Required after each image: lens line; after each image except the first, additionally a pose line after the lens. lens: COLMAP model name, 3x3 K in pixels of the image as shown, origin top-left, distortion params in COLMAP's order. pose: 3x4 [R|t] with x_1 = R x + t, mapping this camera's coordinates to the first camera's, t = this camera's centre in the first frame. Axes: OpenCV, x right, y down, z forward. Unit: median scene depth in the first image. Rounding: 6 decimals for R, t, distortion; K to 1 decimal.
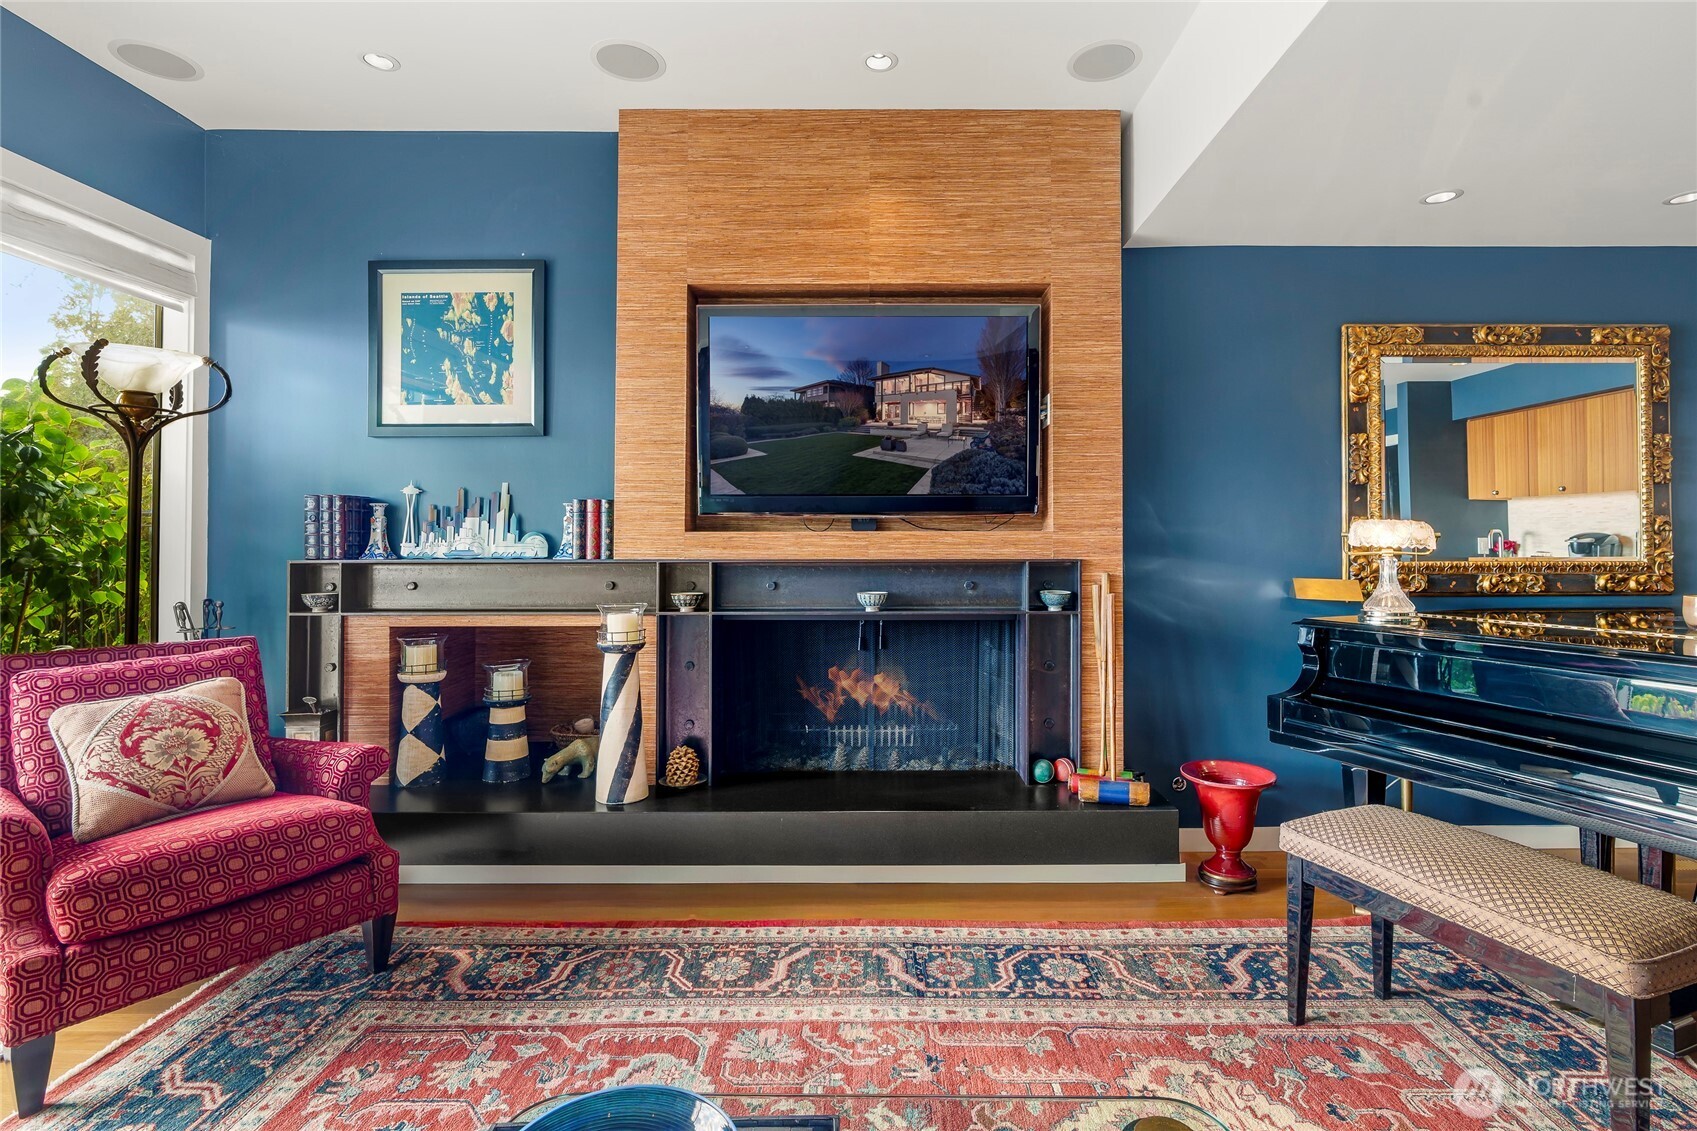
lens RADIAL K [[794.8, 0, 851.0], [0, 794.8, 557.7], [0, 0, 1]] dist [0.011404, -0.003131]
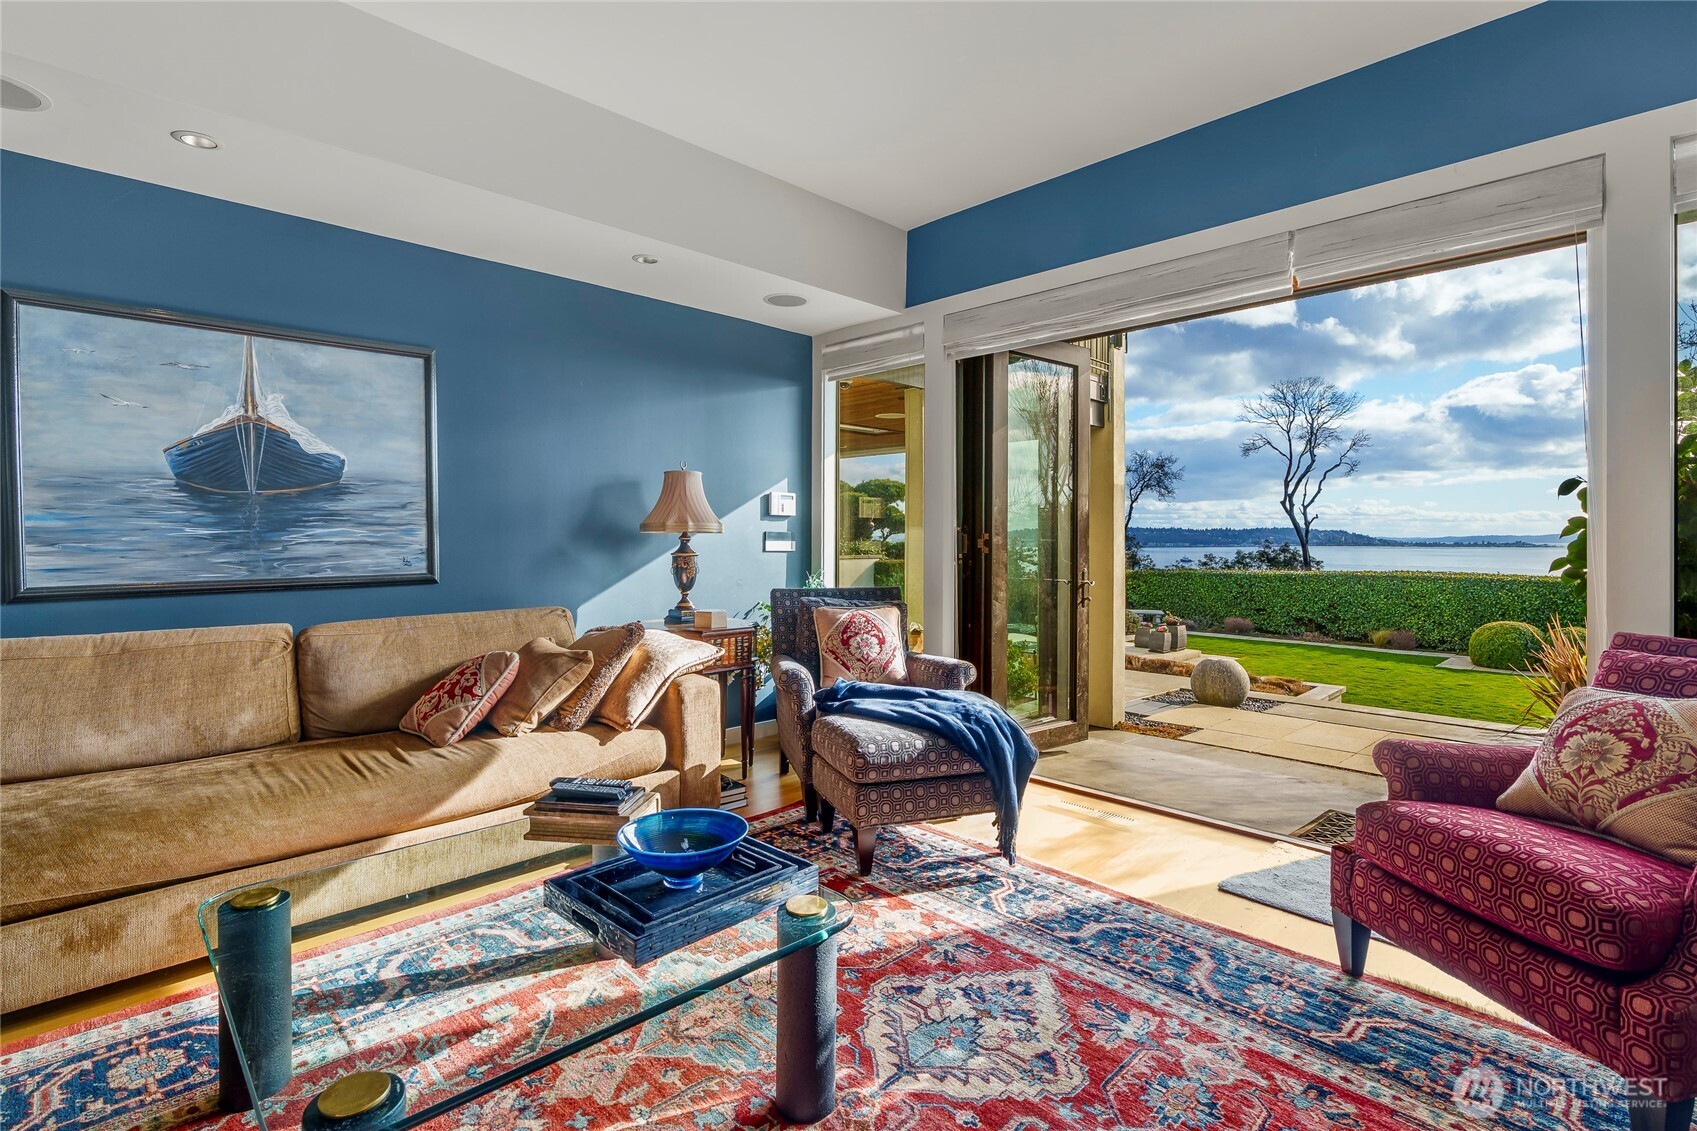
lens RADIAL K [[794.8, 0, 850.3], [0, 794.8, 553.2], [0, 0, 1]] dist [0.011404, -0.003131]
pose [[-0.714150, 0.010769, -0.699910, 0.336524], [0.003071, 0.999920, 0.012252, 0.007919], [0.699986, 0.006601, -0.714126, 1.076415]]
